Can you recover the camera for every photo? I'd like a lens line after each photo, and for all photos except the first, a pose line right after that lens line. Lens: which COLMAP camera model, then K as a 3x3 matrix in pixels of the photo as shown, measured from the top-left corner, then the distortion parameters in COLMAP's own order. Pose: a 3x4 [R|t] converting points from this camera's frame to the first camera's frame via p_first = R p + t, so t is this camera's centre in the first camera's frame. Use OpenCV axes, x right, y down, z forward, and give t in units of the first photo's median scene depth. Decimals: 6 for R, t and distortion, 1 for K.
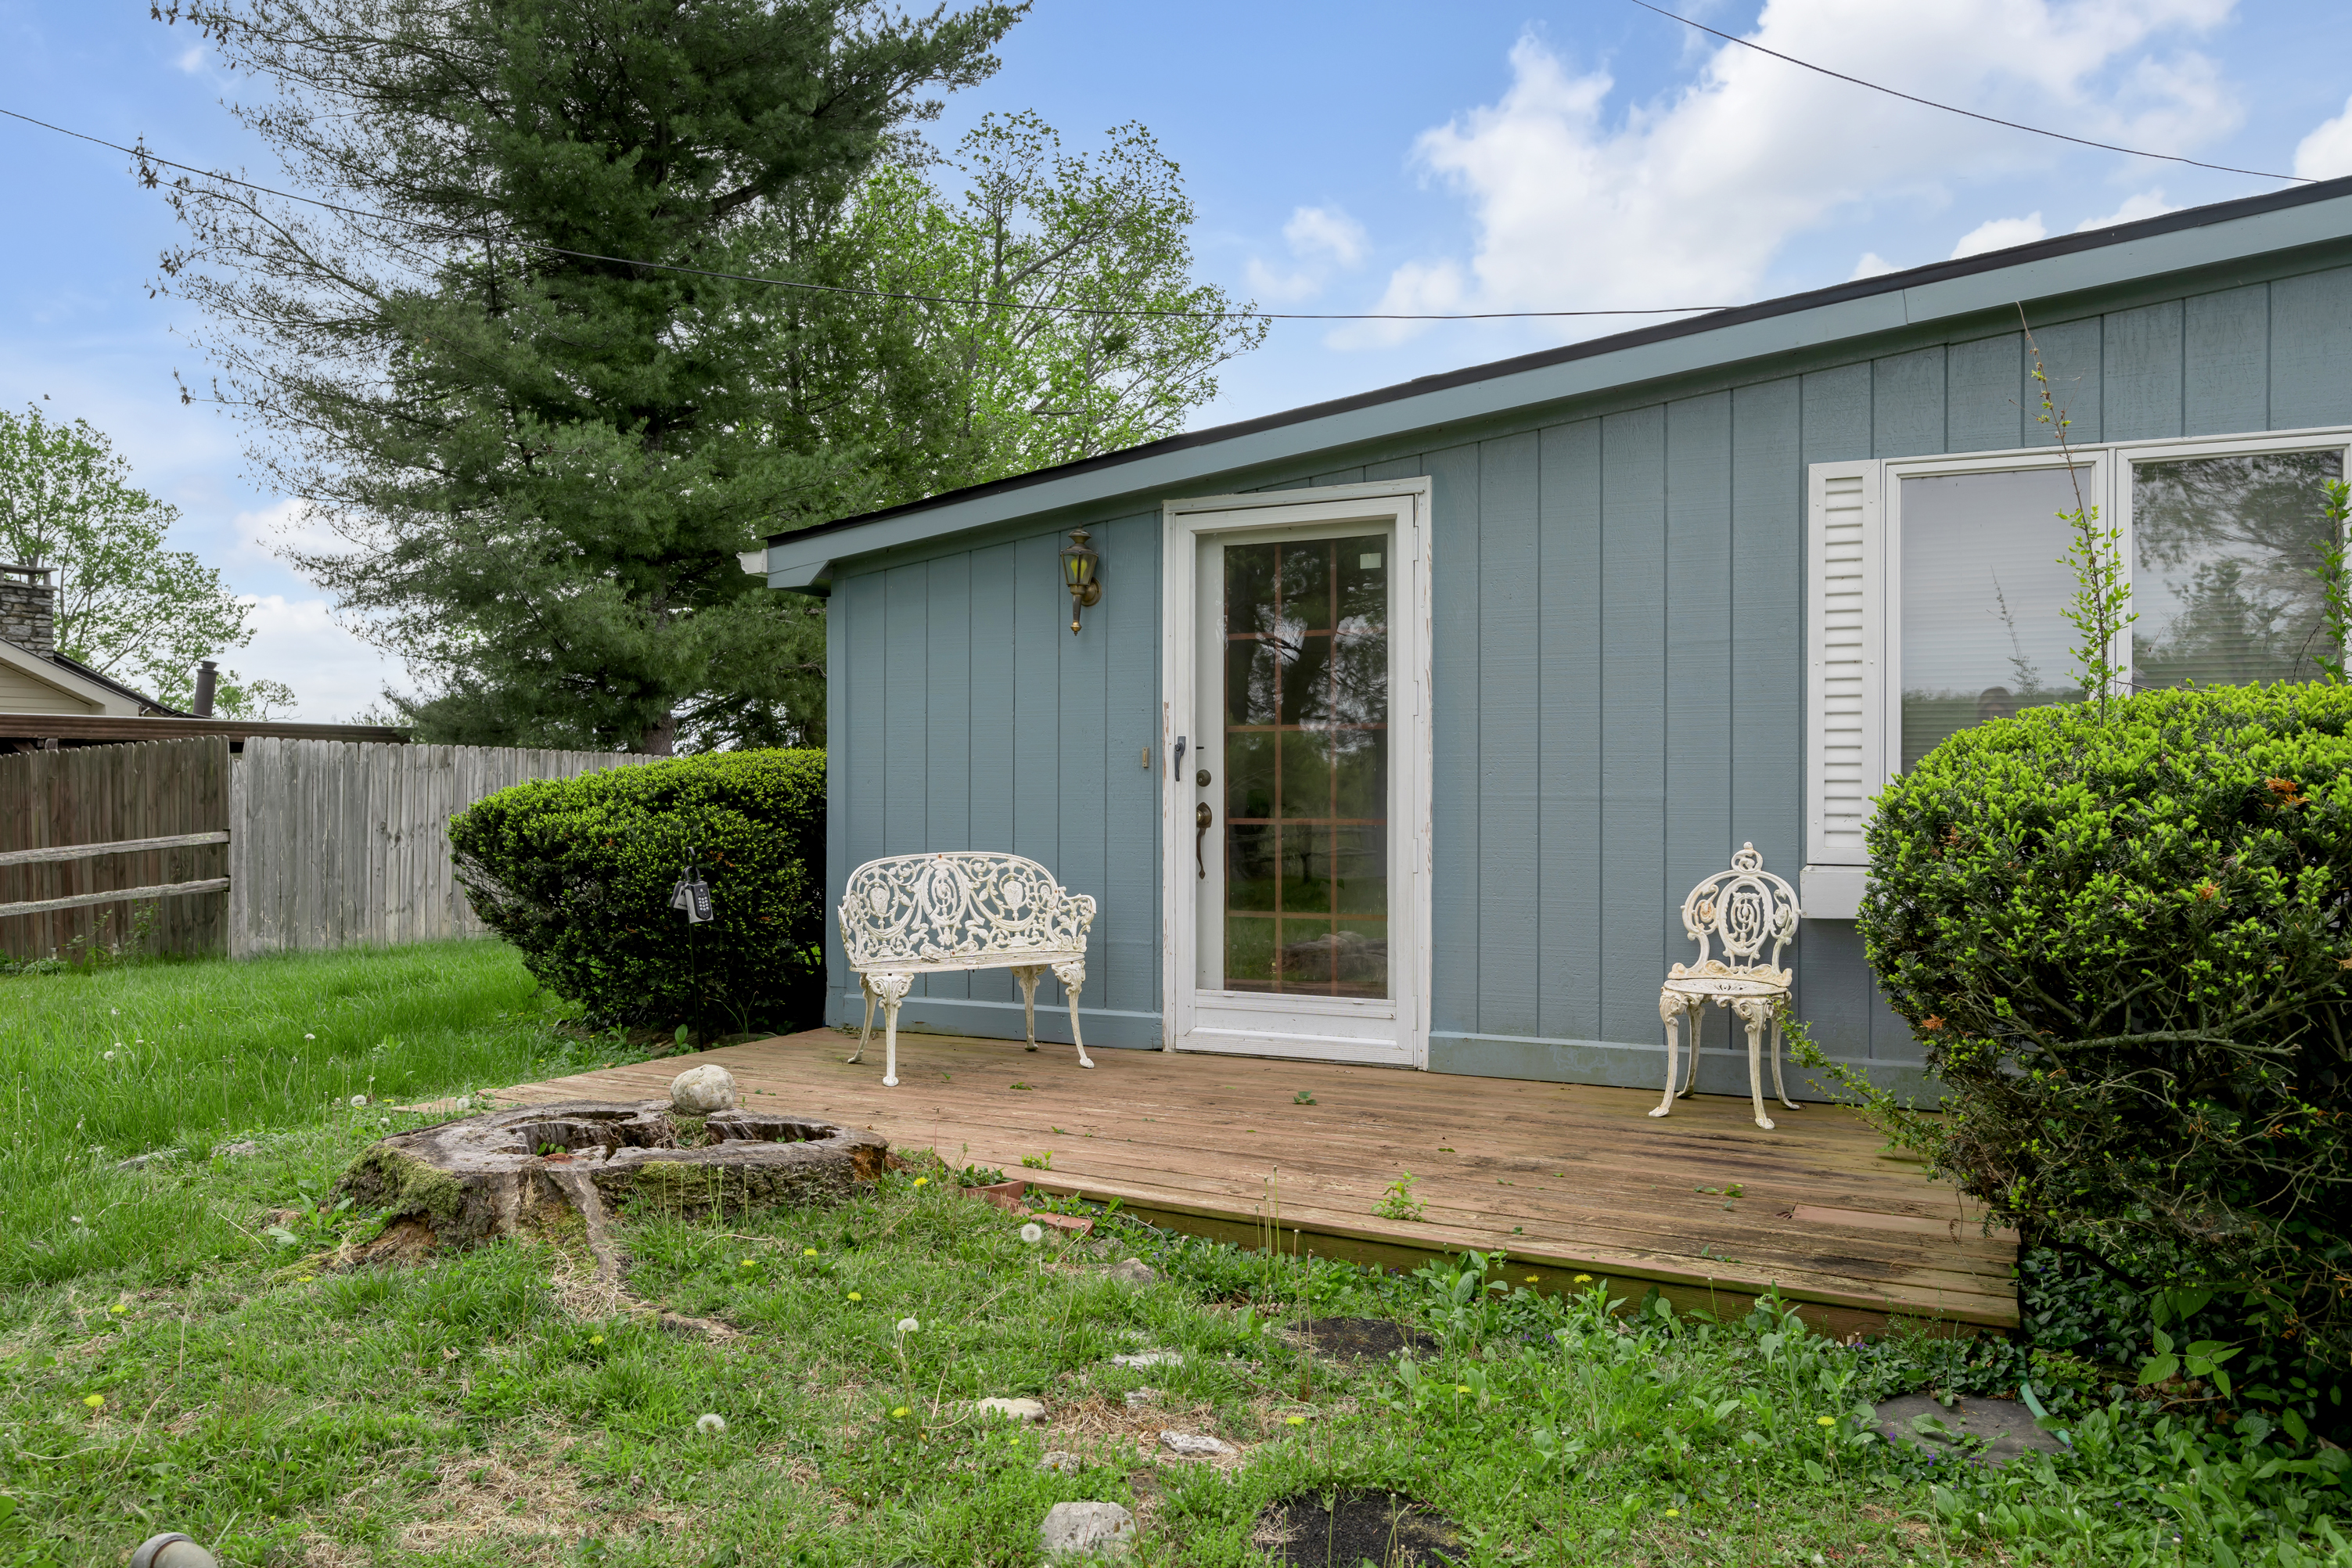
lens RADIAL K [[1645.0, 0, 1176.0], [0, 1645.0, 784.0], [0, 0, 1]] dist [-0.002713, -0.004954]
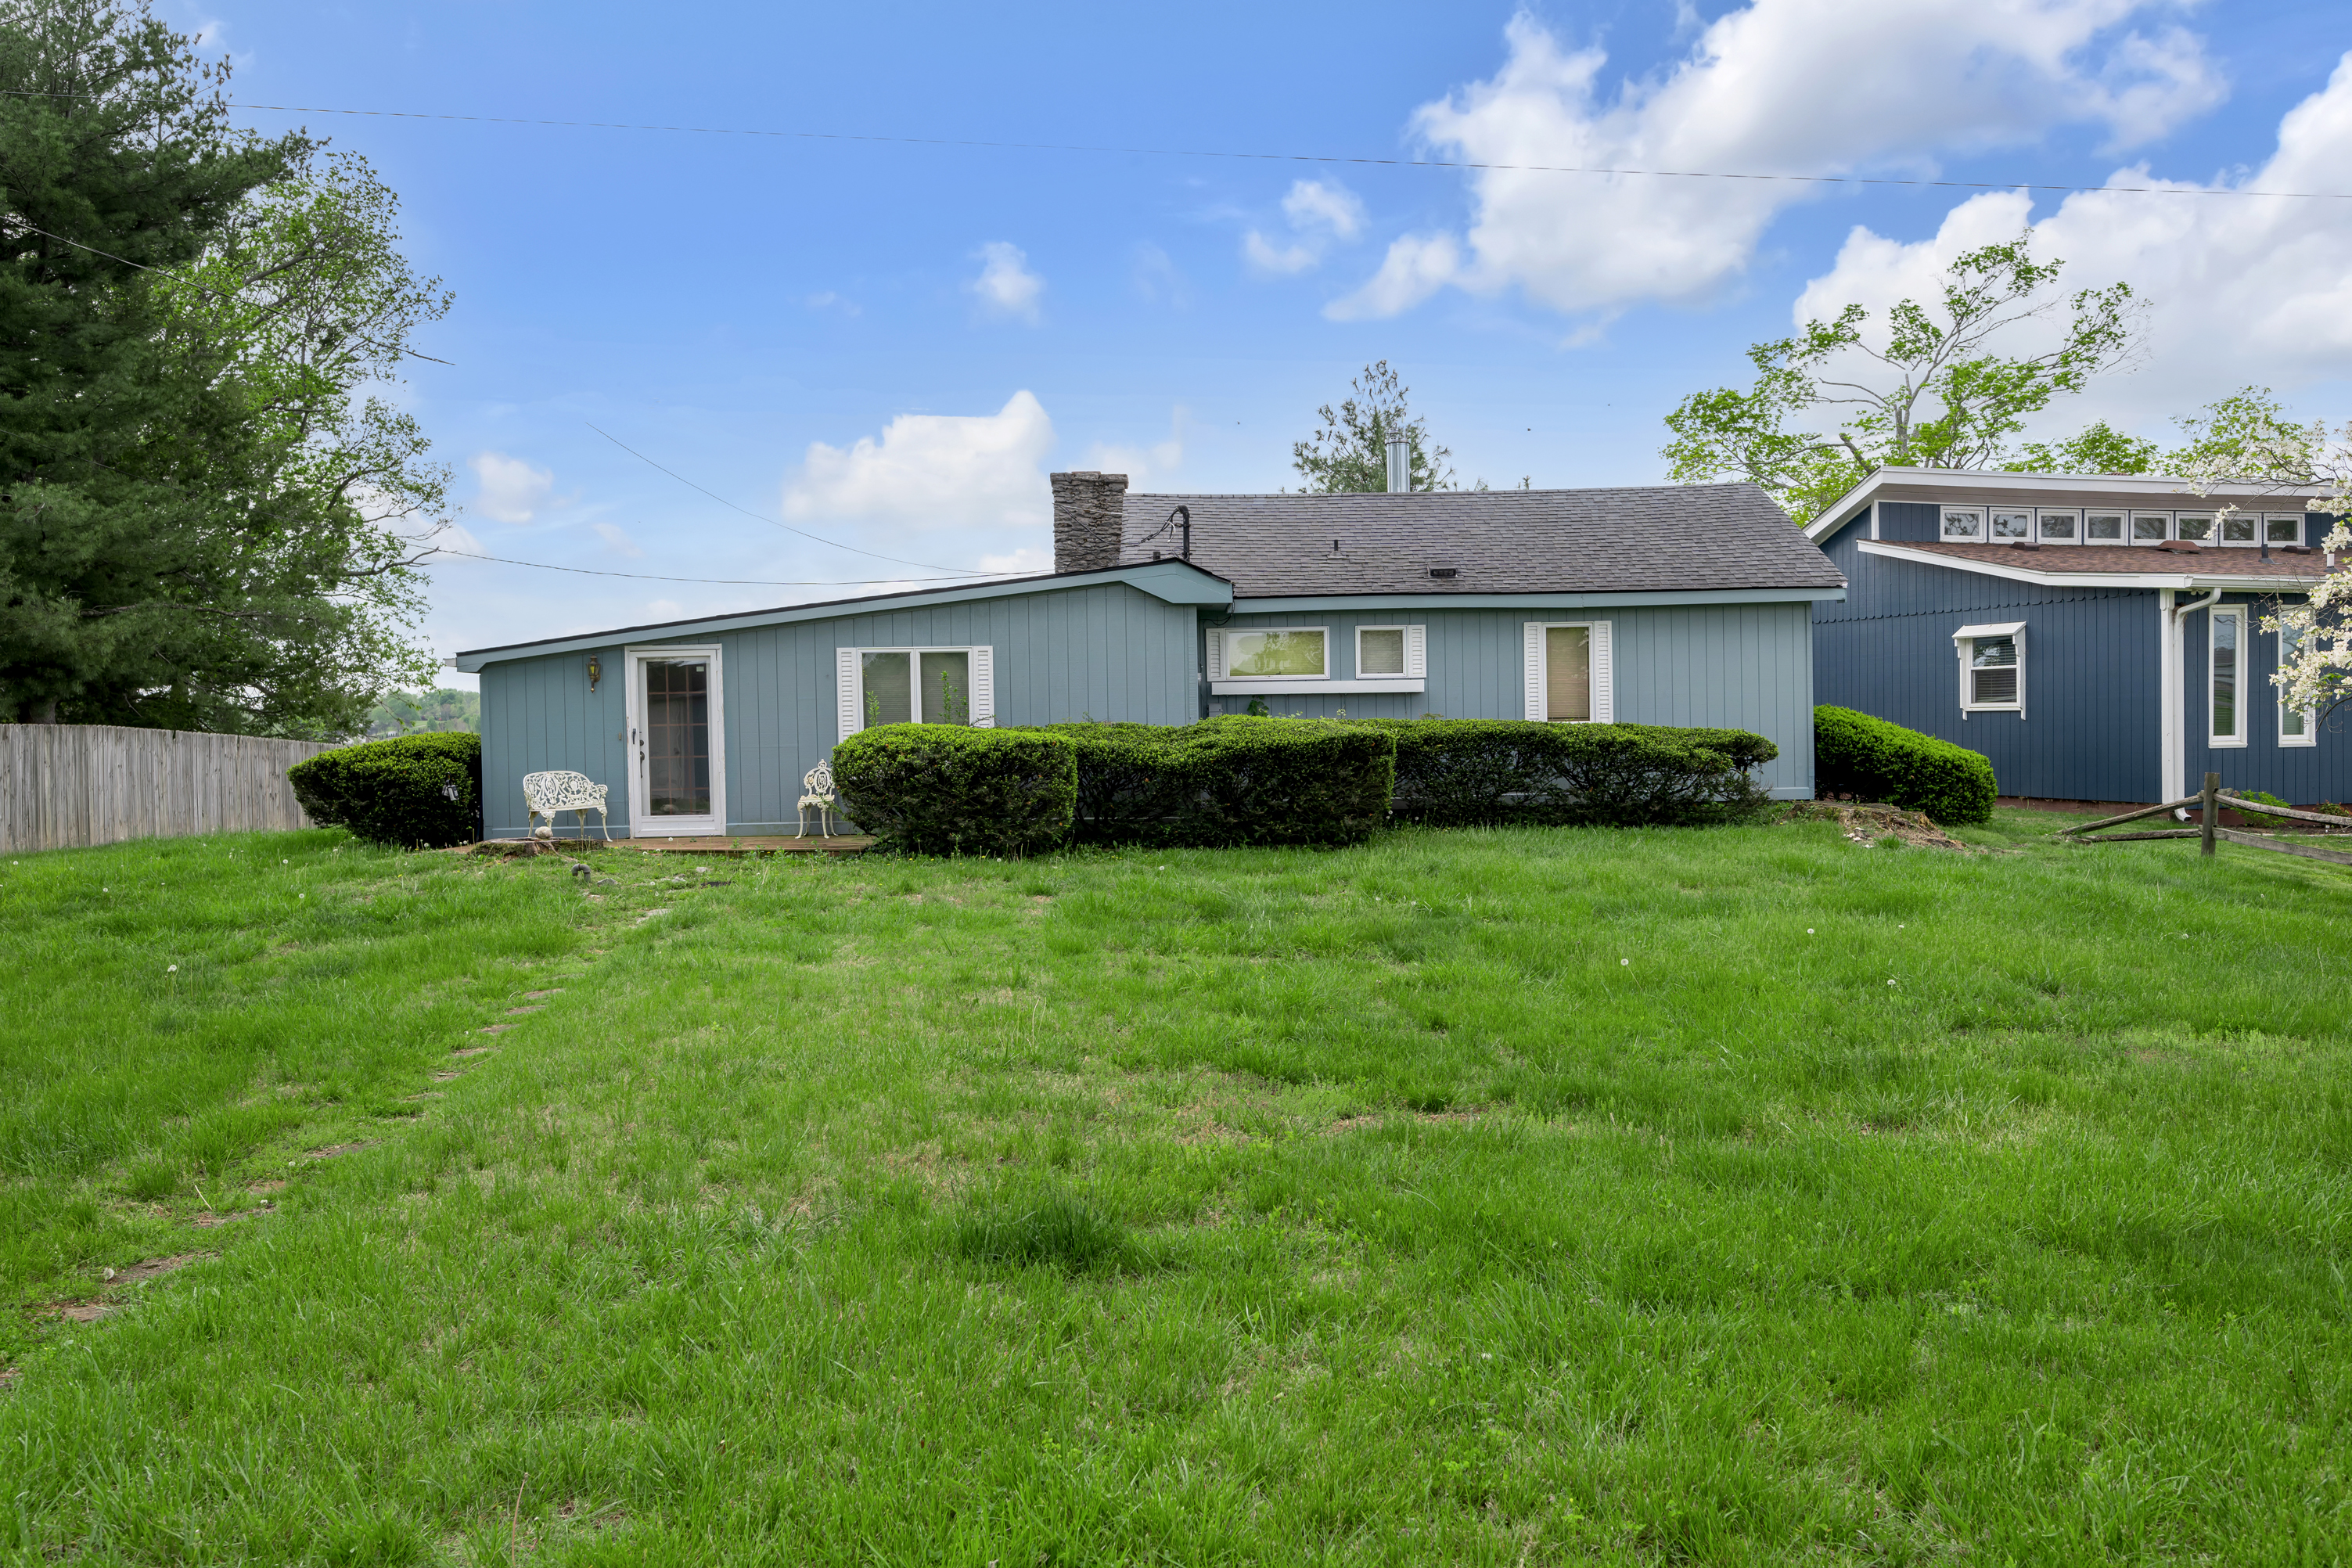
lens RADIAL K [[1862.2, 0, 1176.0], [0, 1862.2, 784.0], [0, 0, 1]] dist [-0.009246, 0.006983]
pose [[0.892199, -0.032565, 0.450468, -0.550451], [0.016214, 0.999064, 0.040110, -0.042060], [-0.451352, -0.028482, 0.891891, -2.071283]]
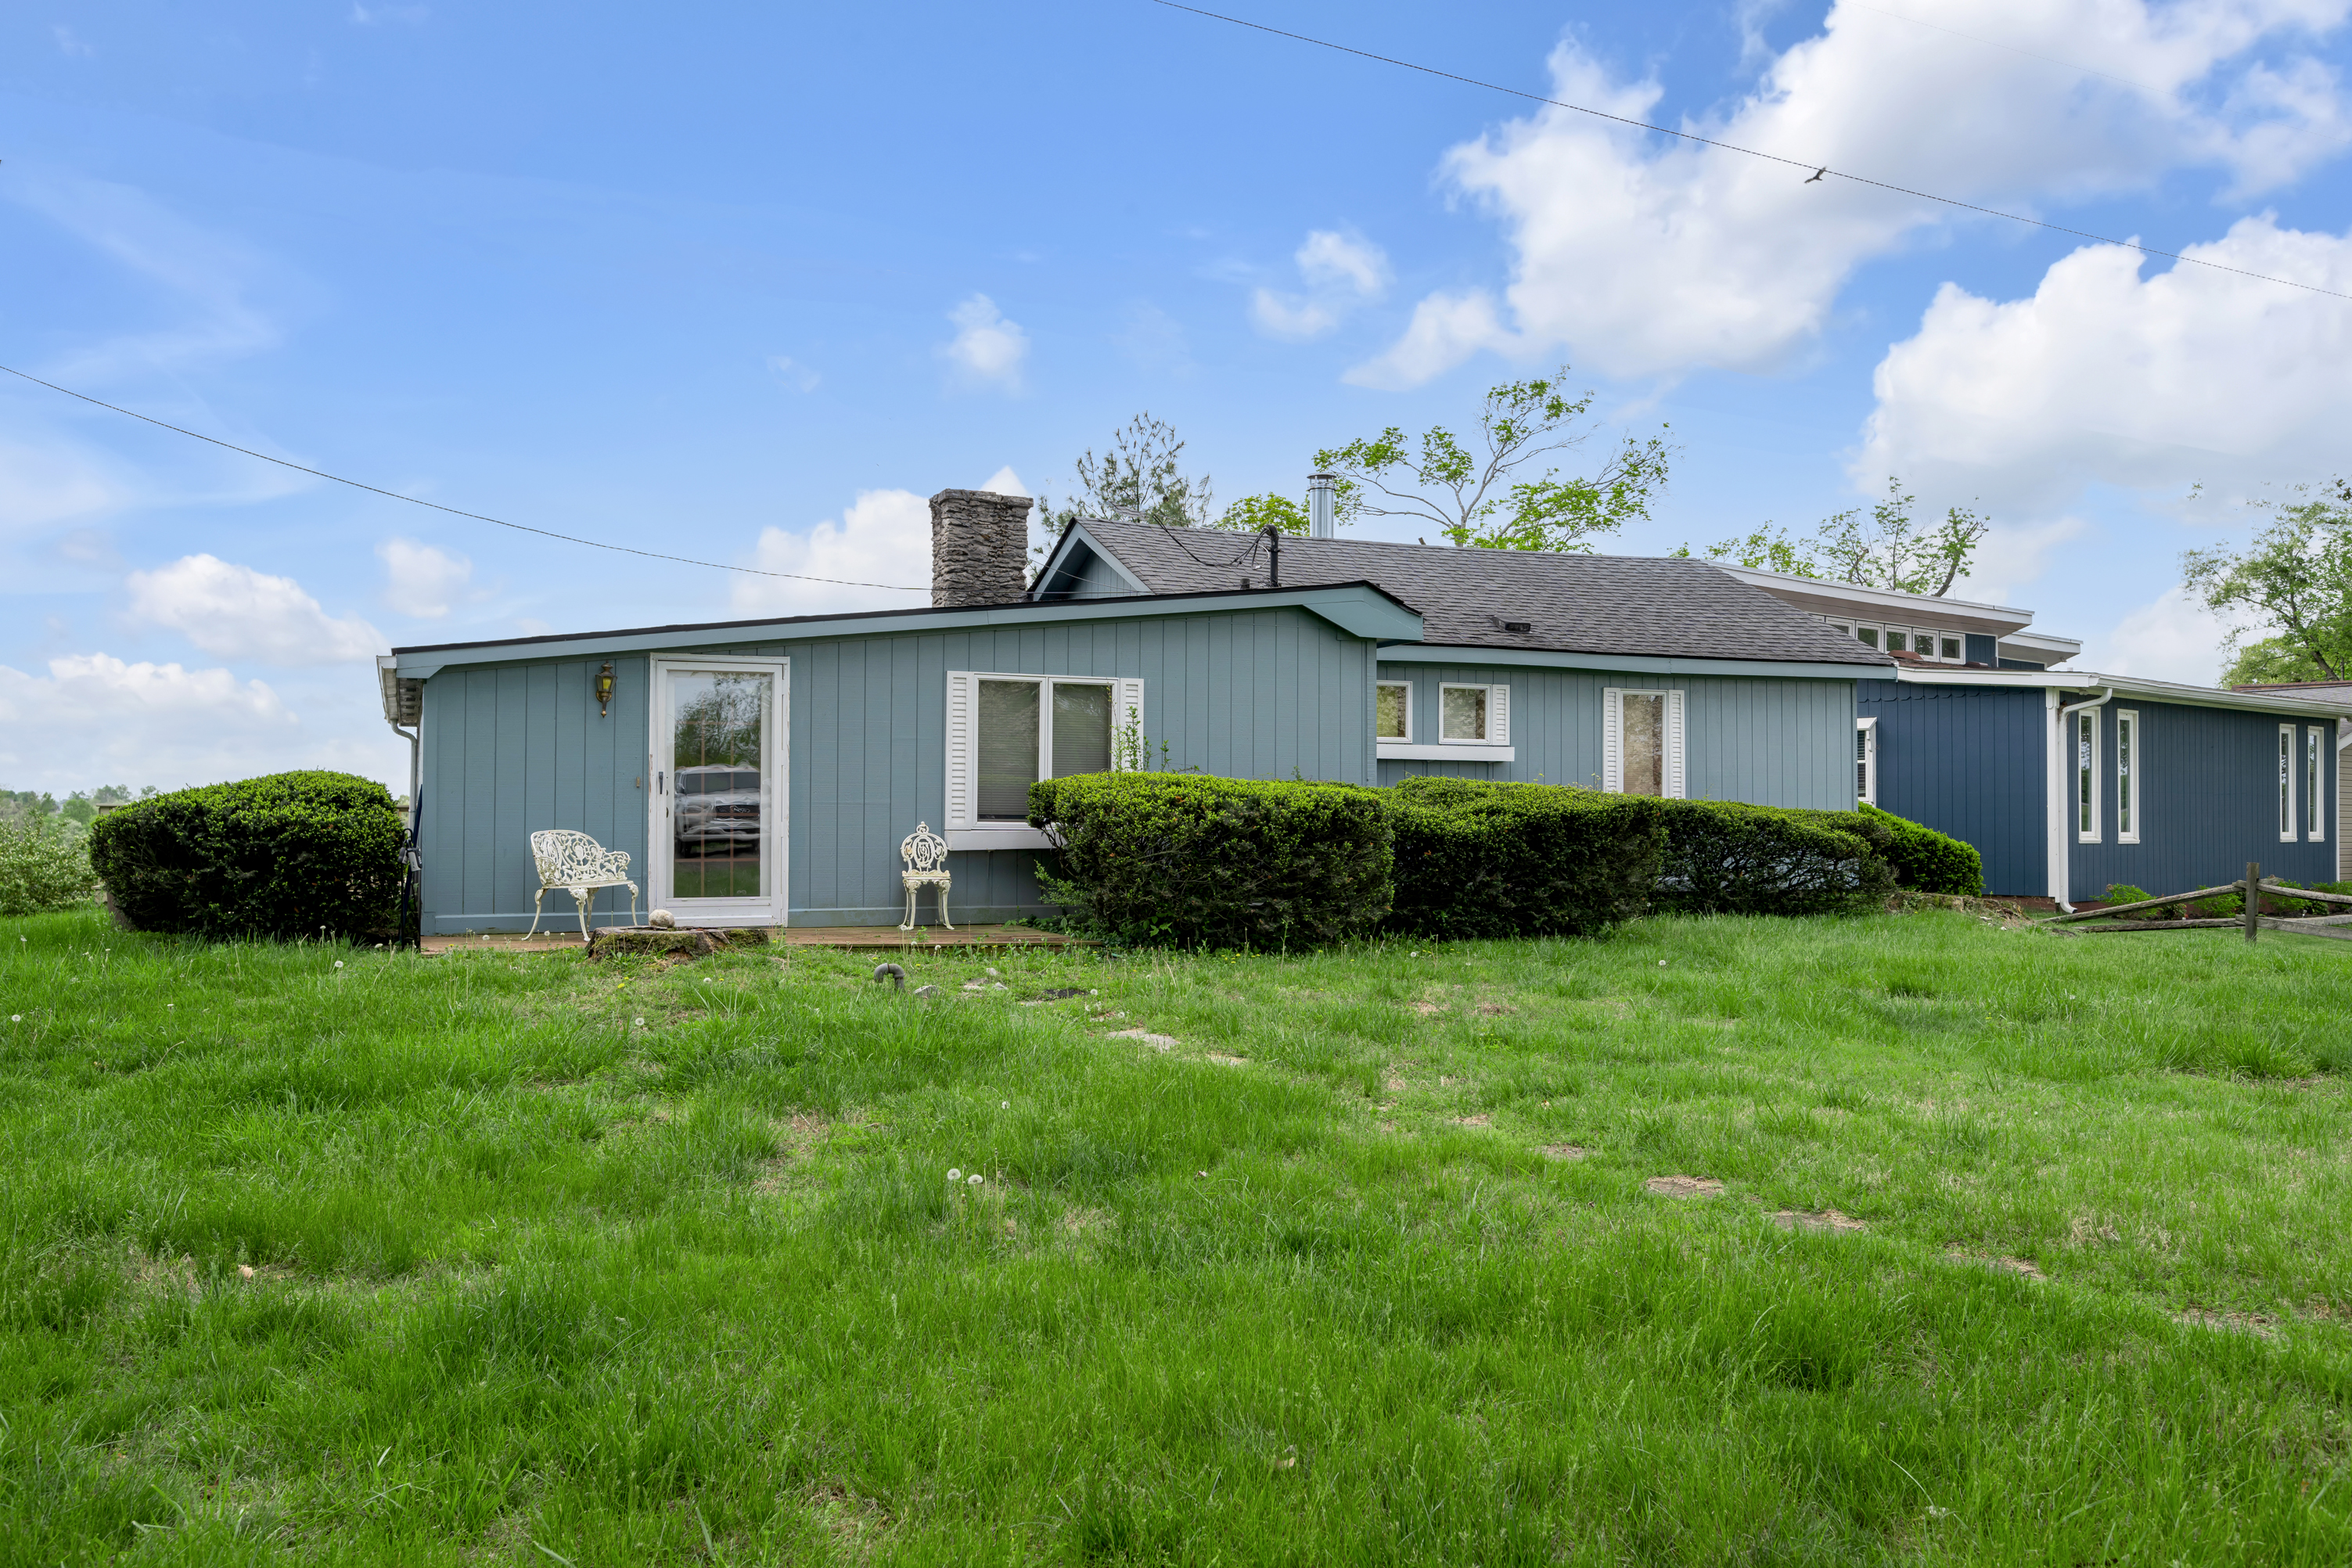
lens RADIAL K [[1862.2, 0, 1176.0], [0, 1862.2, 784.0], [0, 0, 1]] dist [-0.009246, 0.006983]
pose [[0.657208, 0.015803, 0.753543, -1.141819], [-0.006543, 0.999862, -0.015262, 0.014342], [-0.753680, 0.005100, 0.657221, -0.849861]]
